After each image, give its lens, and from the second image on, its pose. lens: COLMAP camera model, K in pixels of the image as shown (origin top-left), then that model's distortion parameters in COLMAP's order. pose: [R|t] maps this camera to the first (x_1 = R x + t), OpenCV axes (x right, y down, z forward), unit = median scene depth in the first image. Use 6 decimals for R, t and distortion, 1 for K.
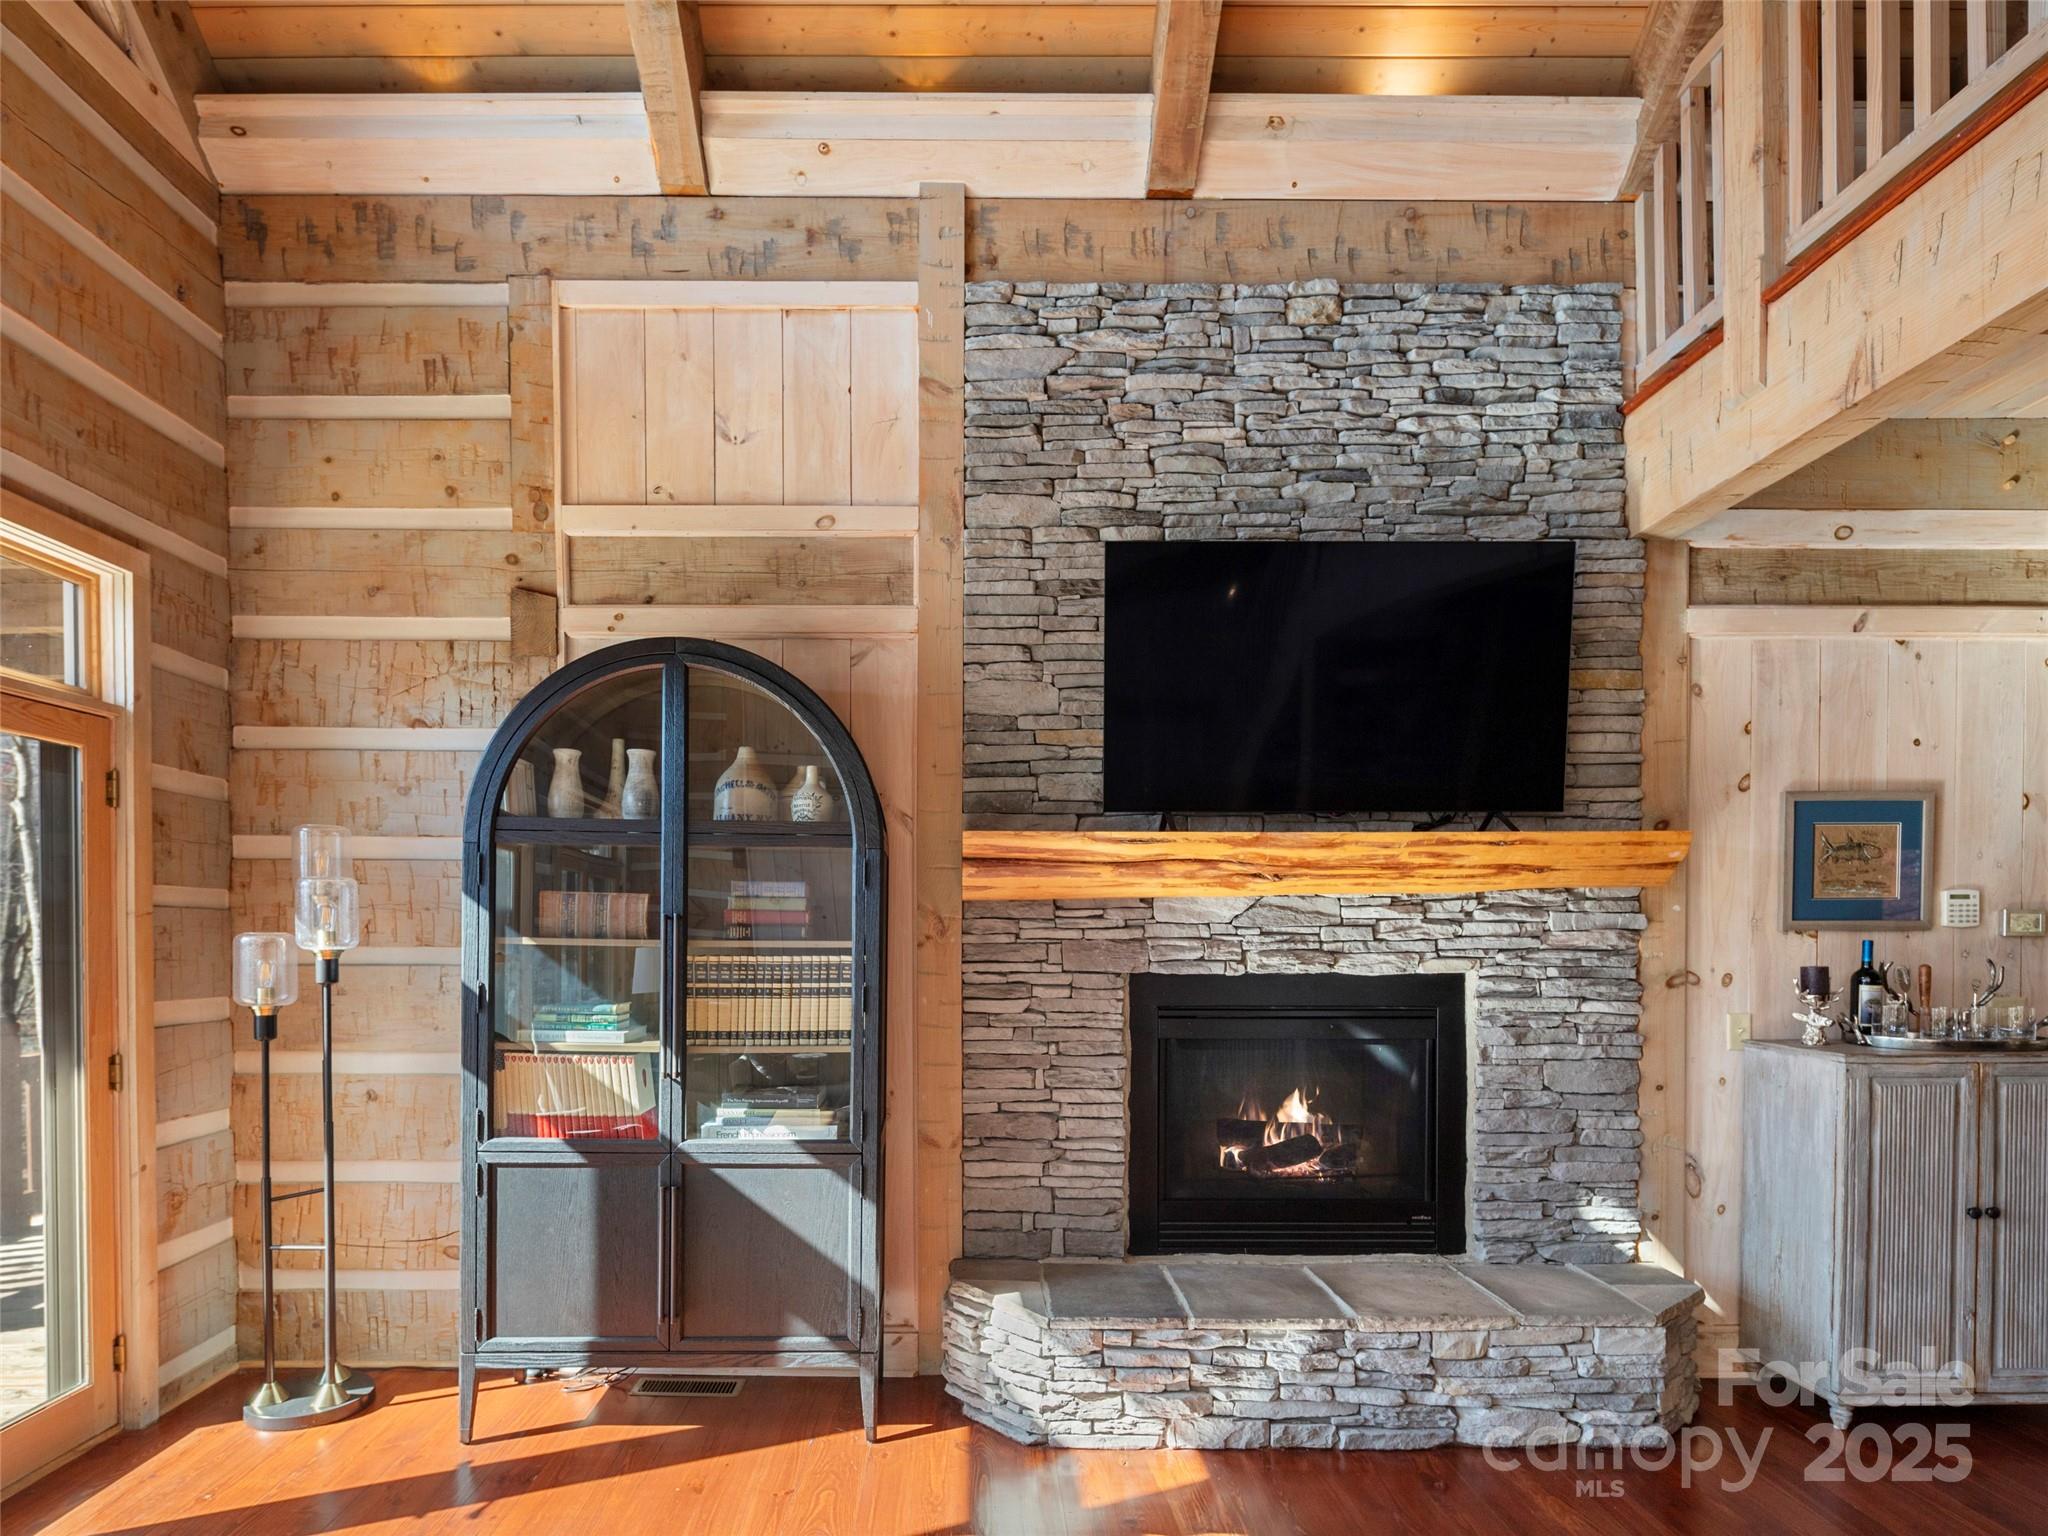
lens RADIAL K [[1126.0, 0, 965.5], [0, 1126.0, 946.1], [0, 0, 1]] dist [0.010208, -0.008296]
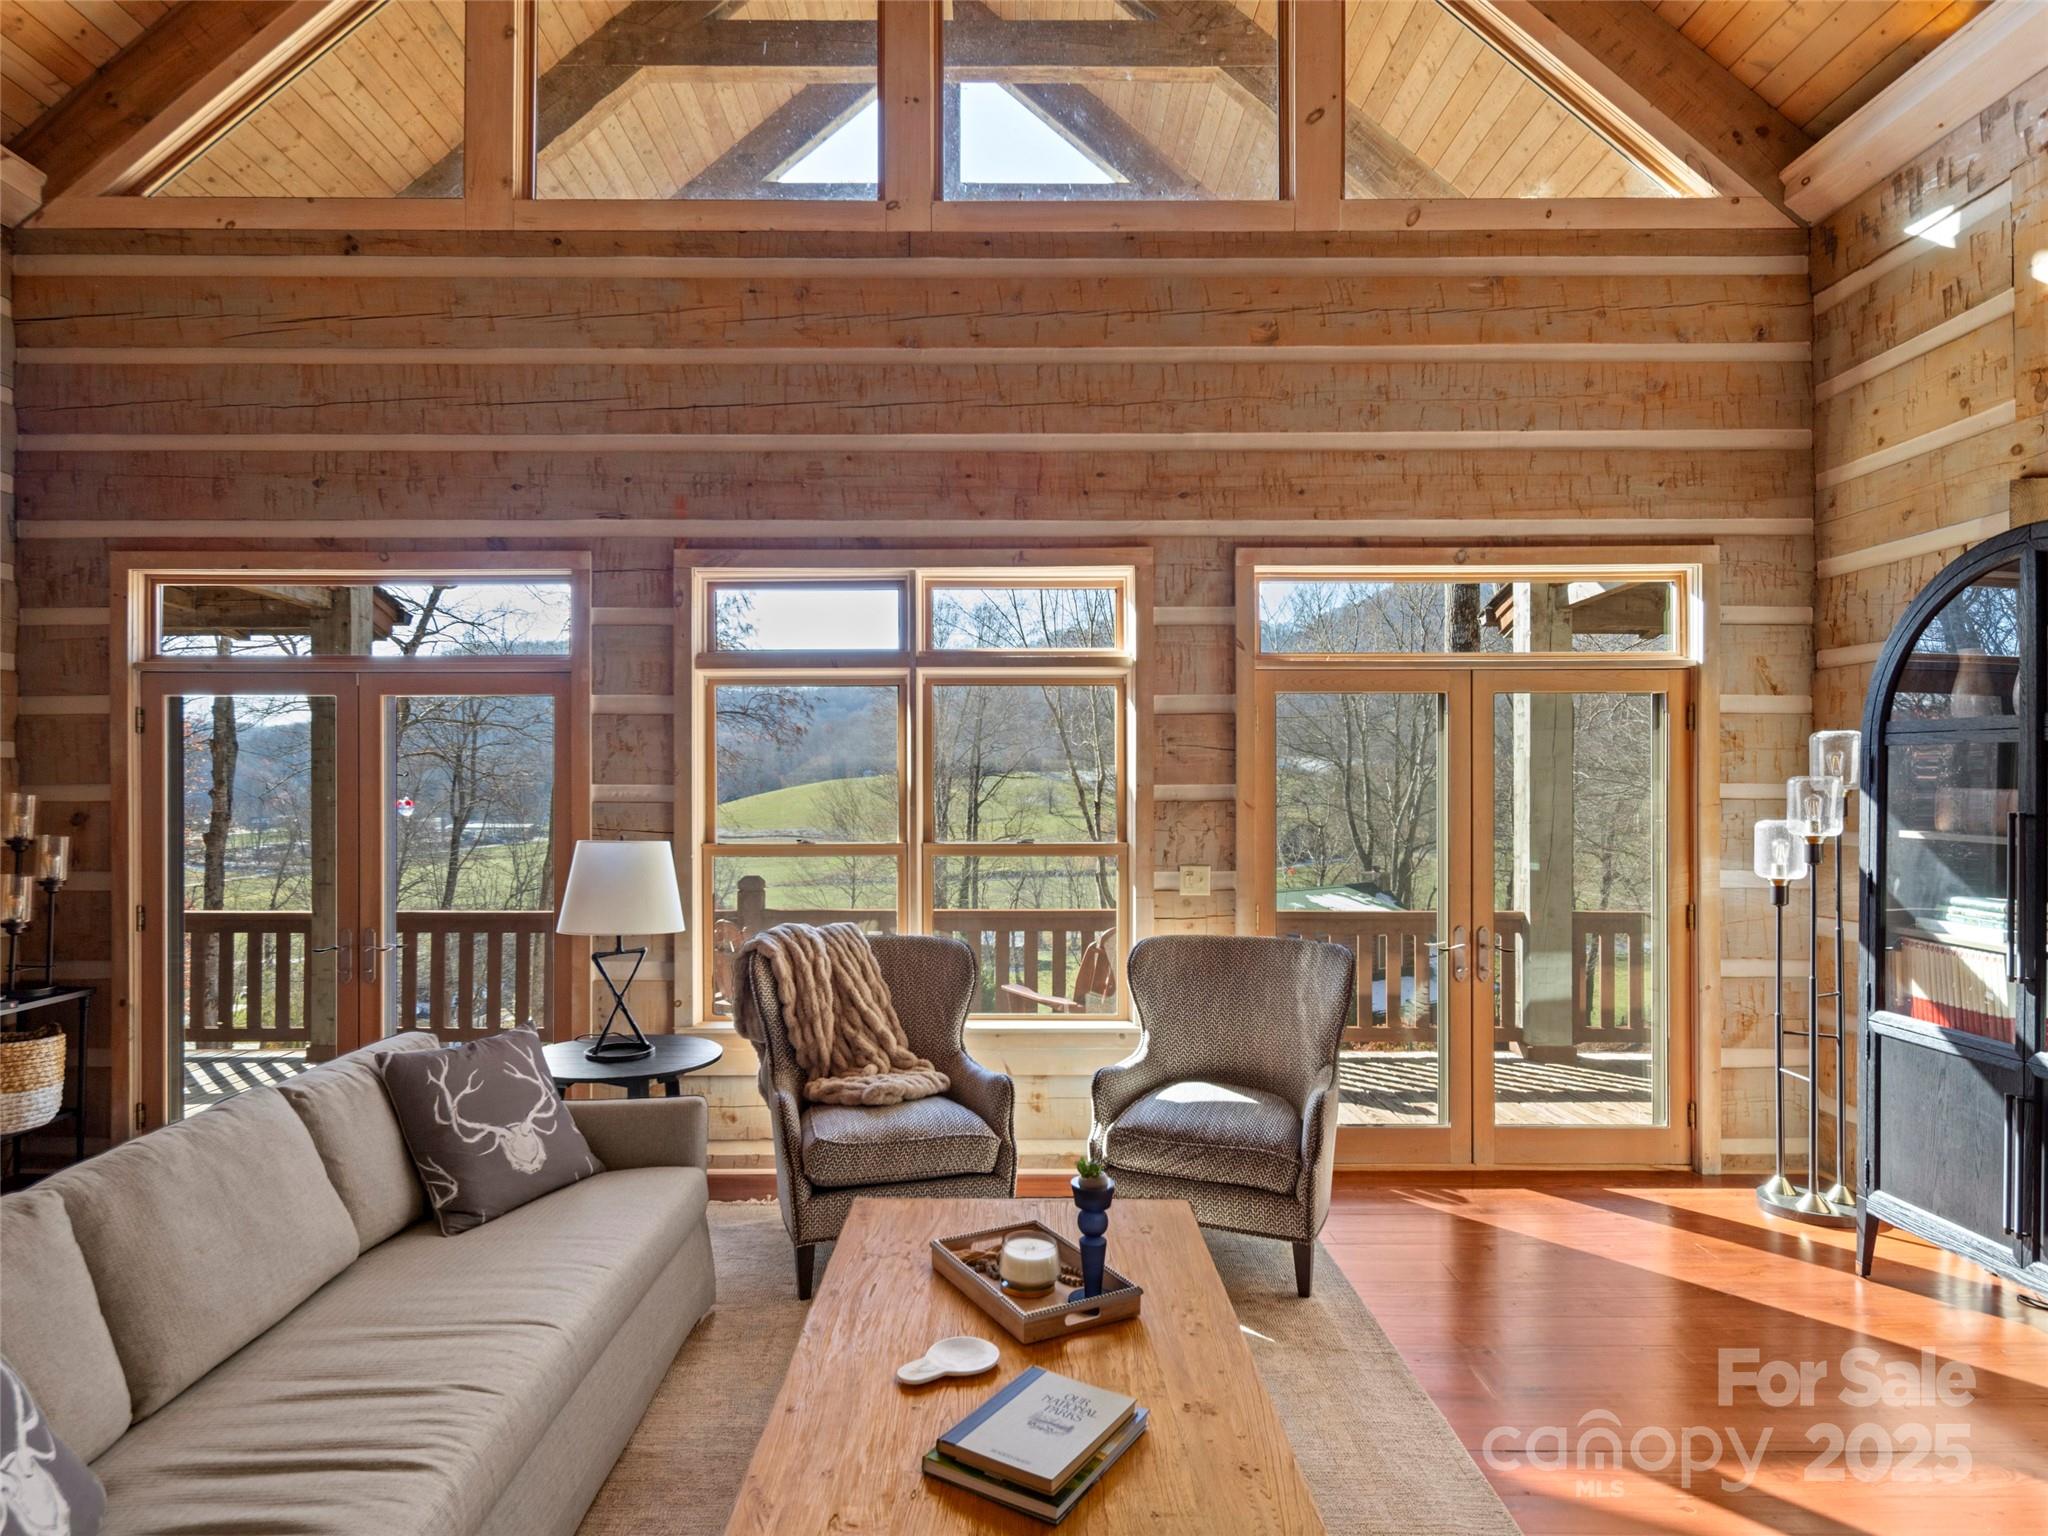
lens RADIAL K [[1159.6, 0, 998.0], [0, 1159.6, 785.5], [0, 0, 1]] dist [0.008491, -0.004782]
pose [[-0.001900, -0.004596, -0.999988, 0.631478], [-0.015453, 0.999870, -0.004566, -0.028627], [0.999879, 0.015444, -0.001970, 0.111018]]
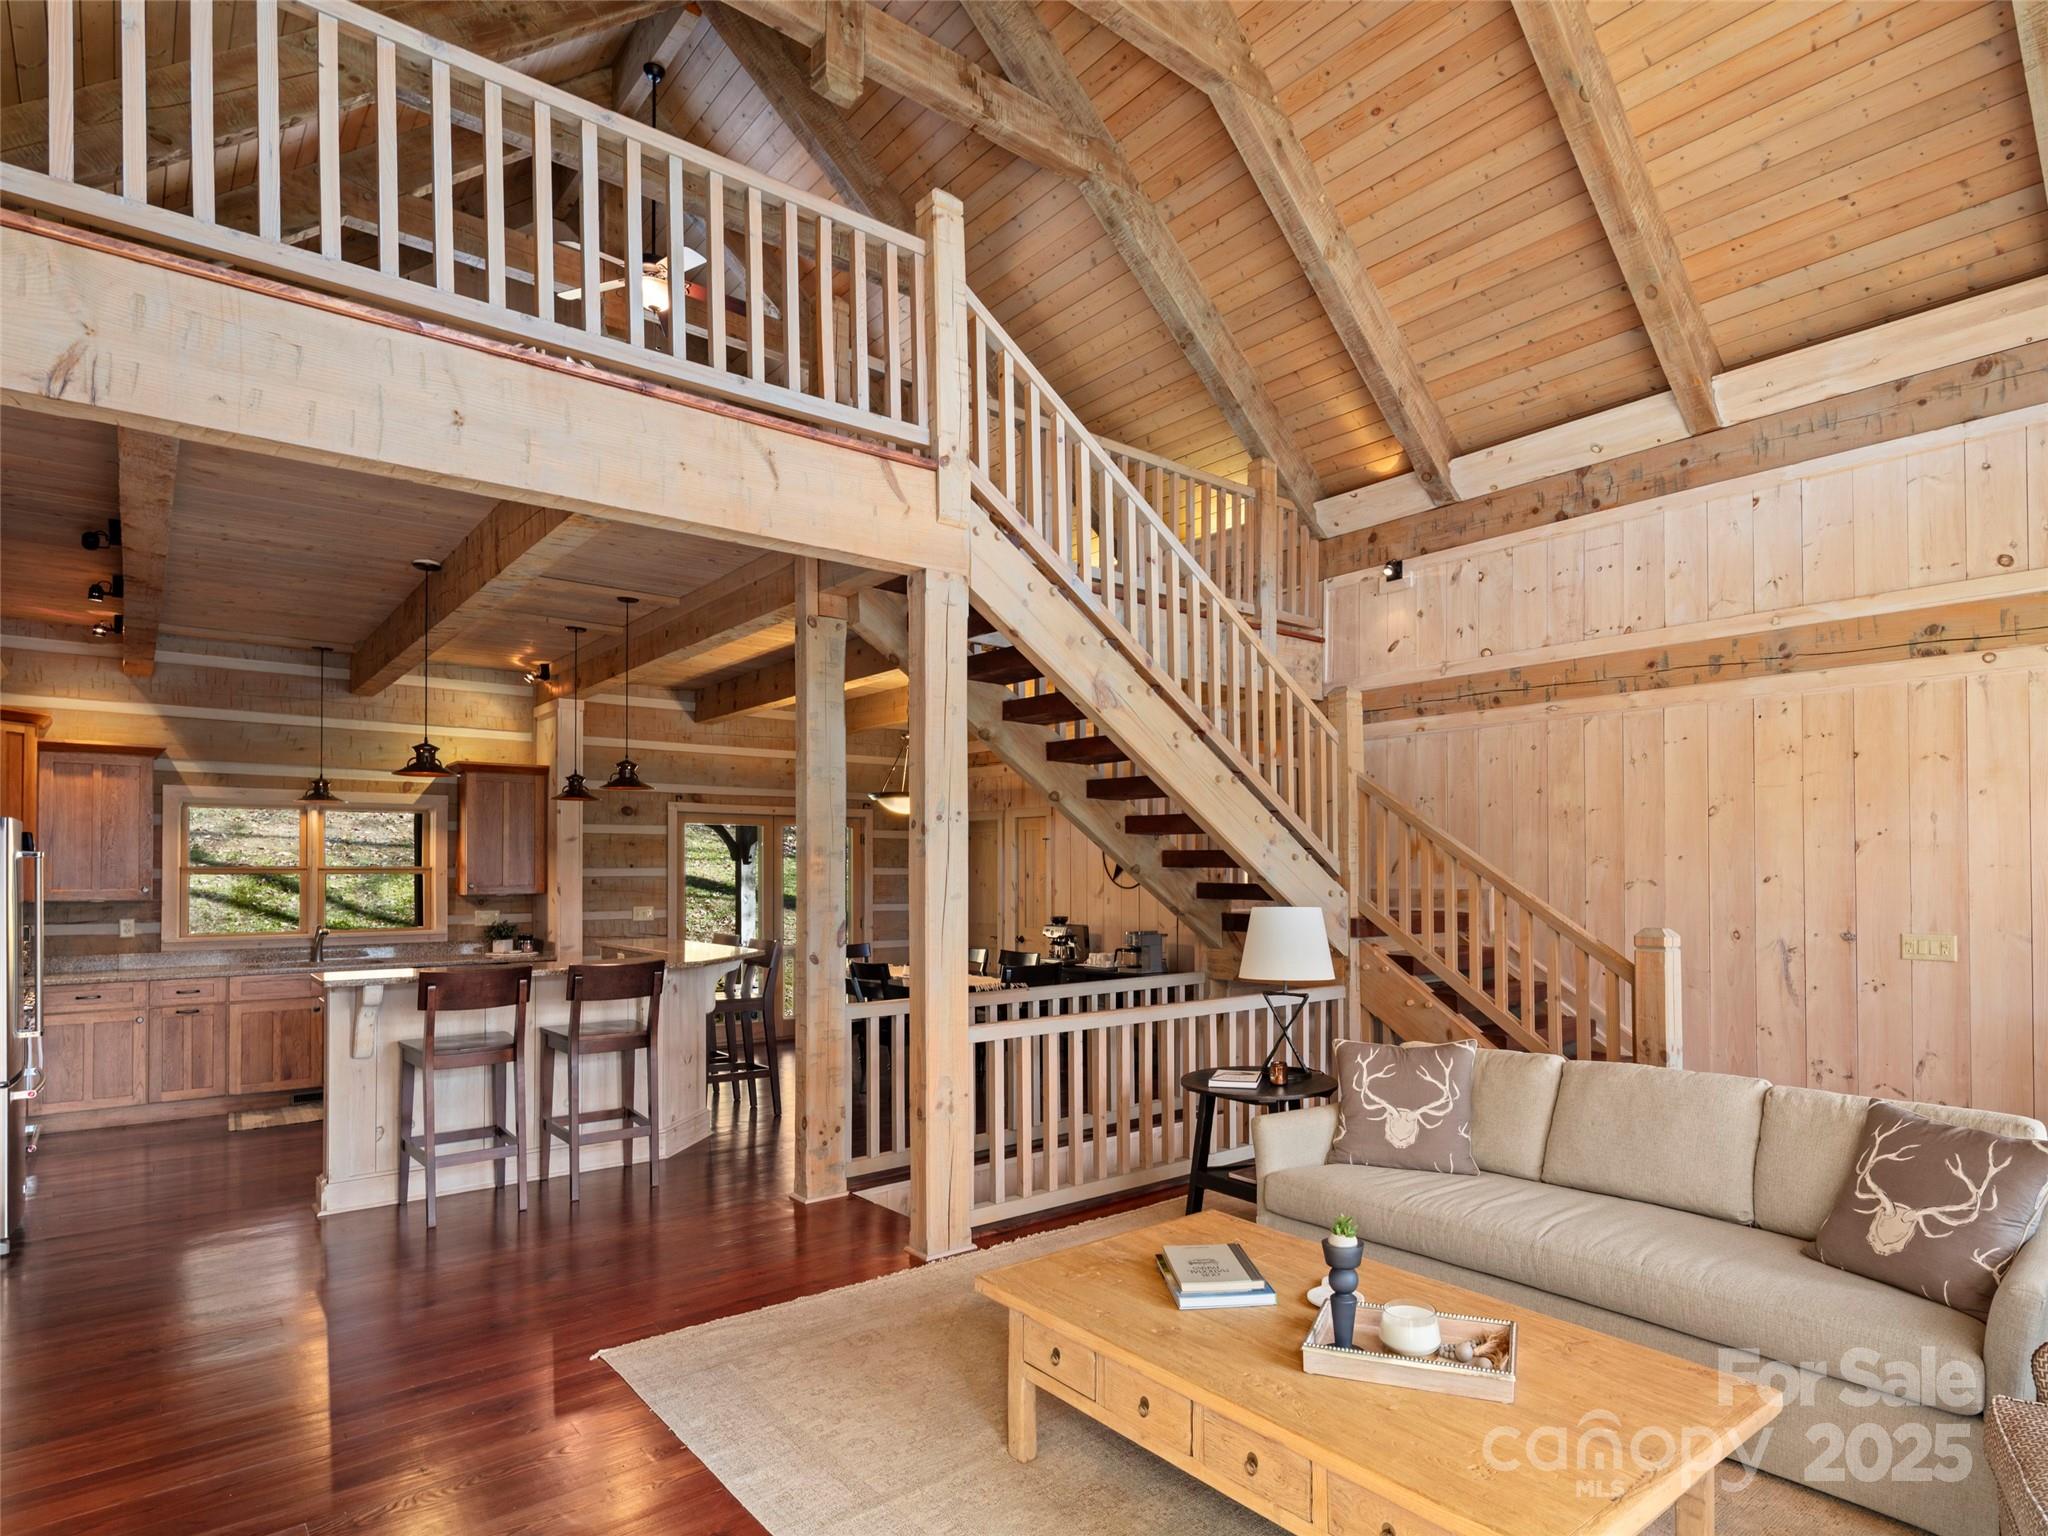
lens RADIAL K [[1126.0, 0, 1132.8], [0, 1126.0, 857.7], [0, 0, 1]] dist [0.010208, -0.008296]
pose [[-0.667828, 0.007818, 0.744275, -0.467199], [0.012358, 0.999923, 0.000586, -0.036591], [-0.744213, 0.009589, -0.667874, 0.716393]]
